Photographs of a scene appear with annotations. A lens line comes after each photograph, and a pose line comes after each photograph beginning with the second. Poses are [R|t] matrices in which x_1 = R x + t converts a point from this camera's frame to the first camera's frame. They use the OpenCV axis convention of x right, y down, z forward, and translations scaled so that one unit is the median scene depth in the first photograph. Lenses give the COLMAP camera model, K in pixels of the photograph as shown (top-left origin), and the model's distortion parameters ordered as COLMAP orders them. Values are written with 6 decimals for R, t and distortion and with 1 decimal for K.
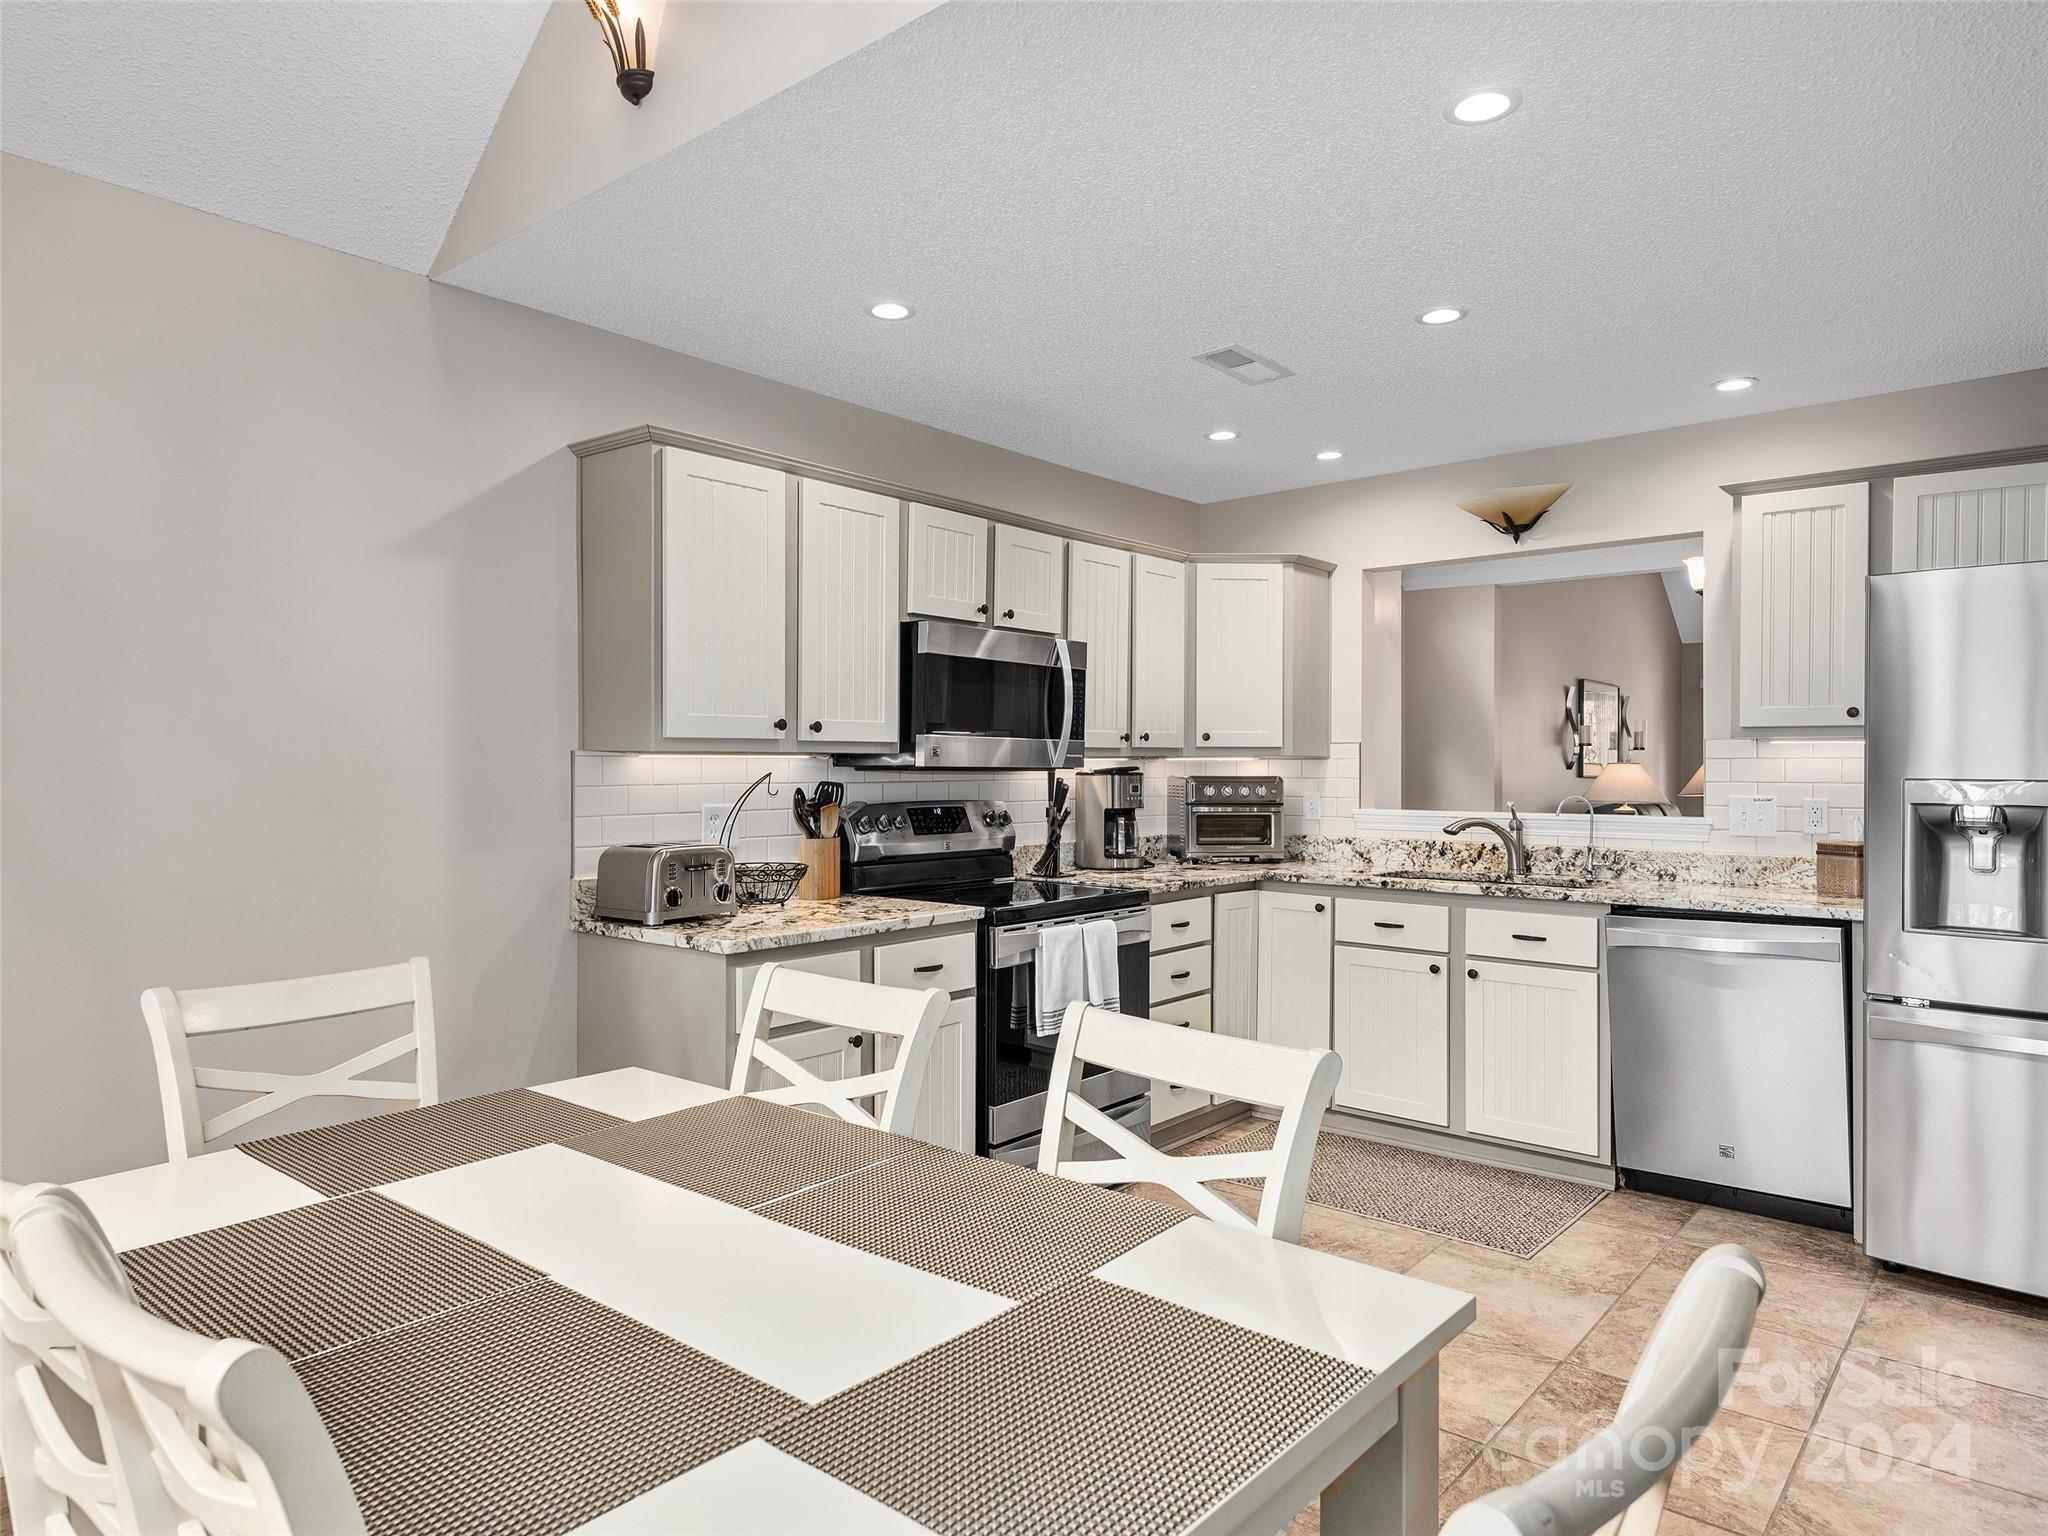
lens RADIAL K [[1281.5, 0, 1016.0], [0, 1281.5, 765.5], [0, 0, 1]] dist [0.037762, -0.029067]
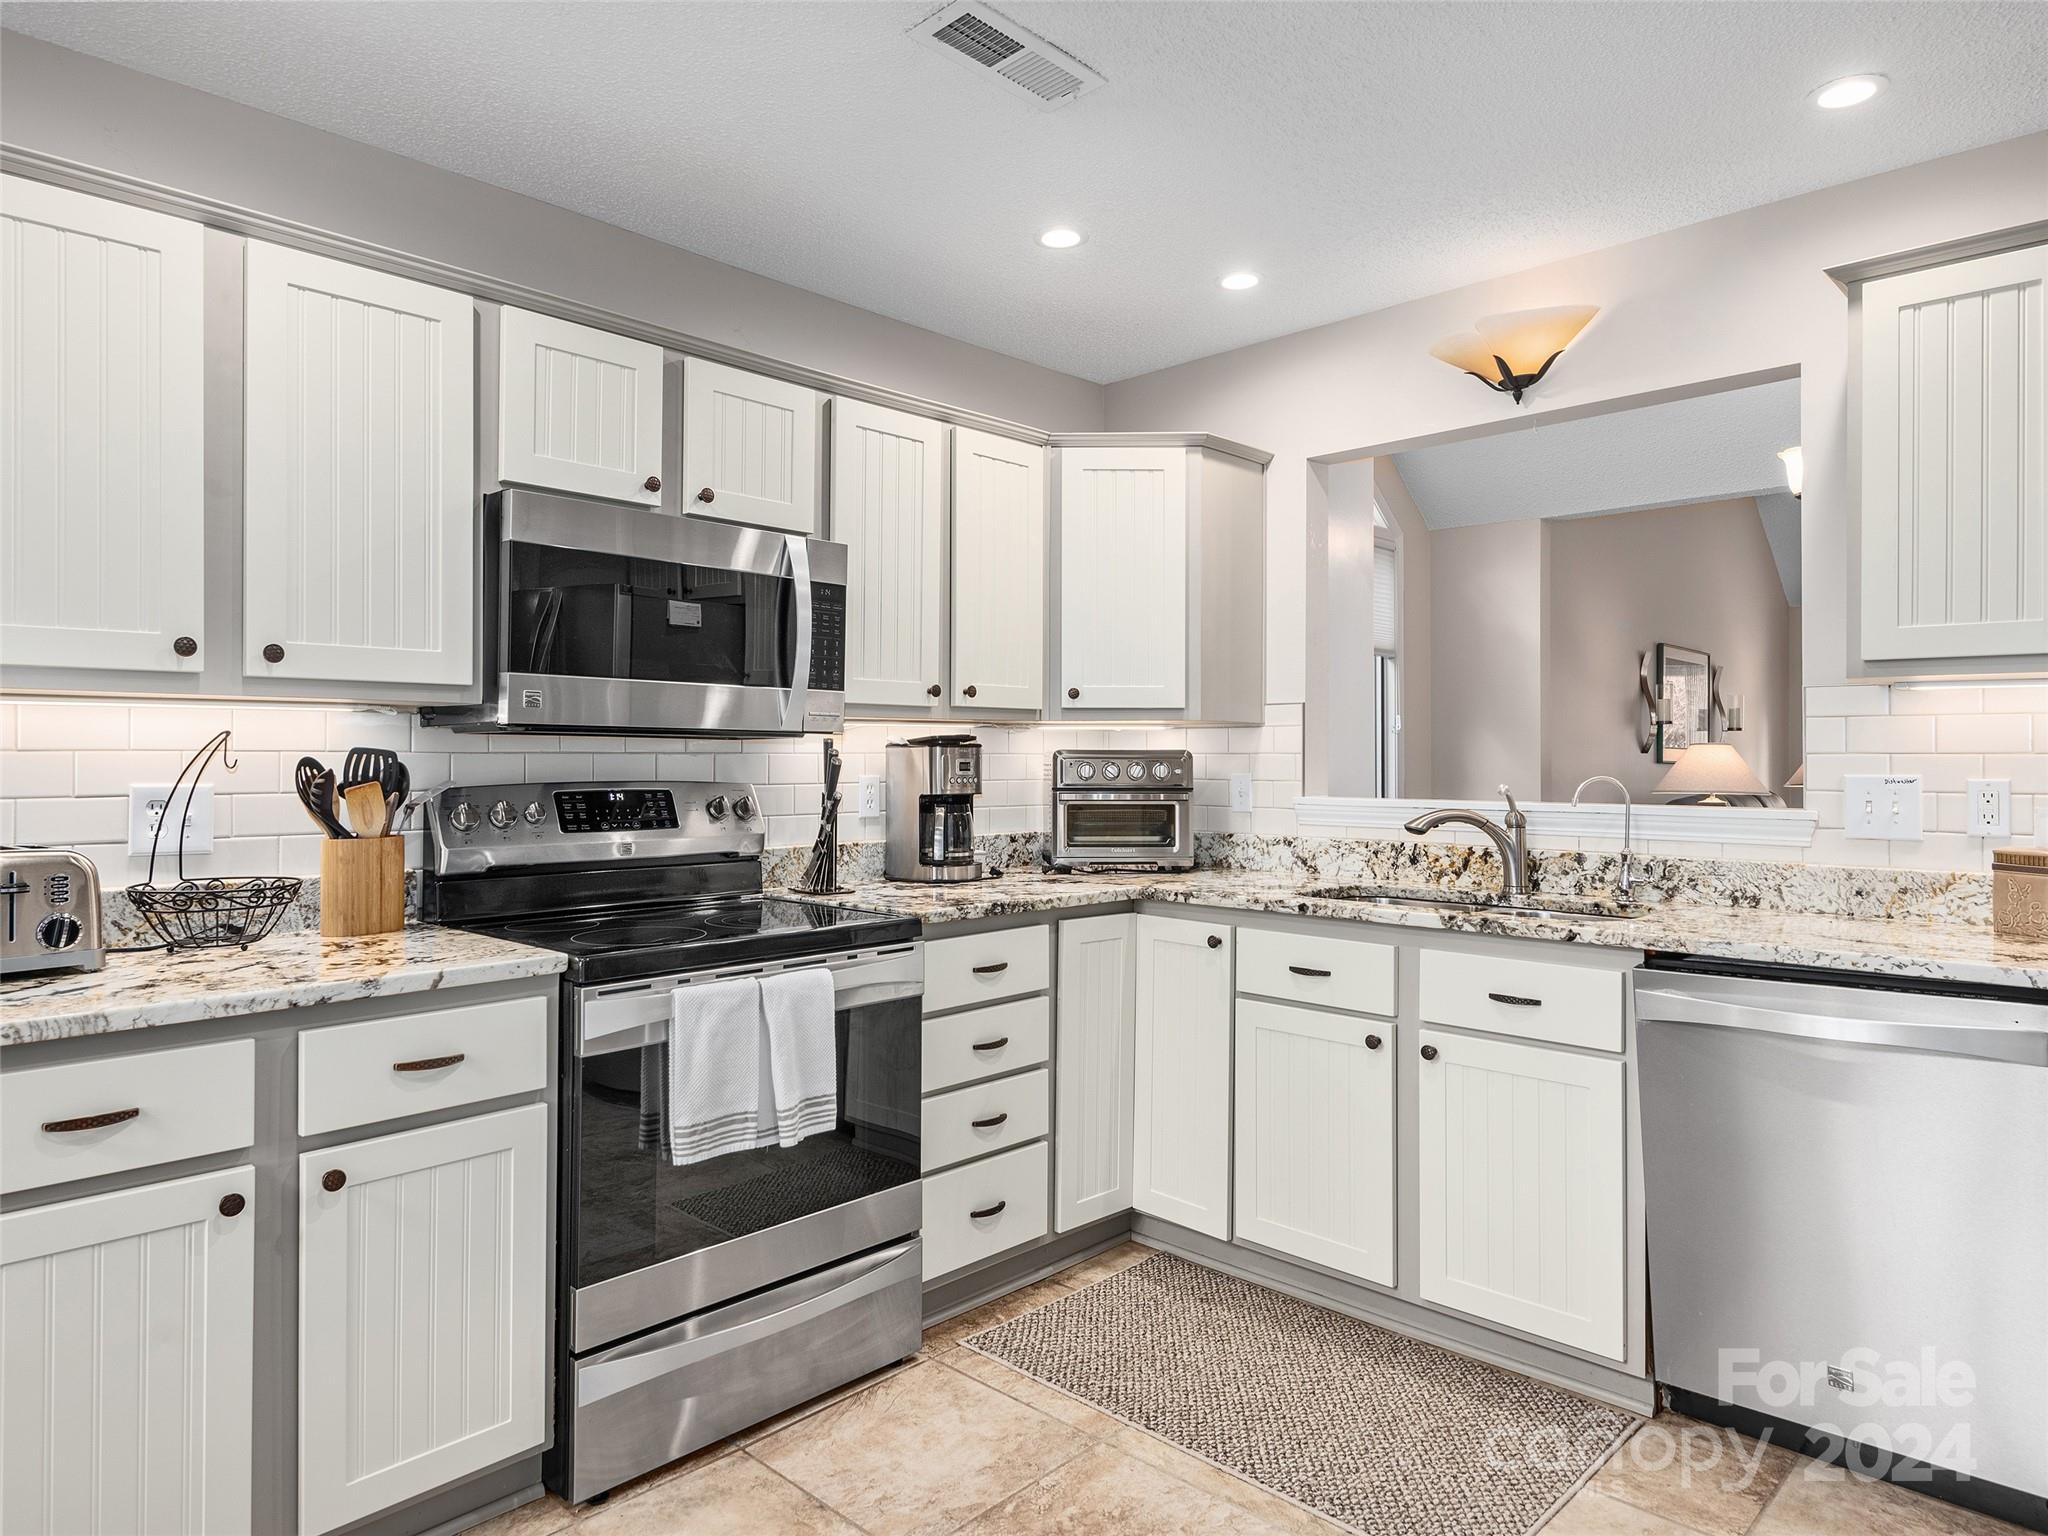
lens RADIAL K [[1282.1, 0, 1023.6], [0, 1282.1, 749.3], [0, 0, 1]] dist [0.036800, -0.030263]
pose [[0.998038, -0.000263, -0.062616, 0.179722], [-0.000218, 0.999971, -0.007664, 0.015032], [0.062616, 0.007662, 0.998008, 0.322839]]
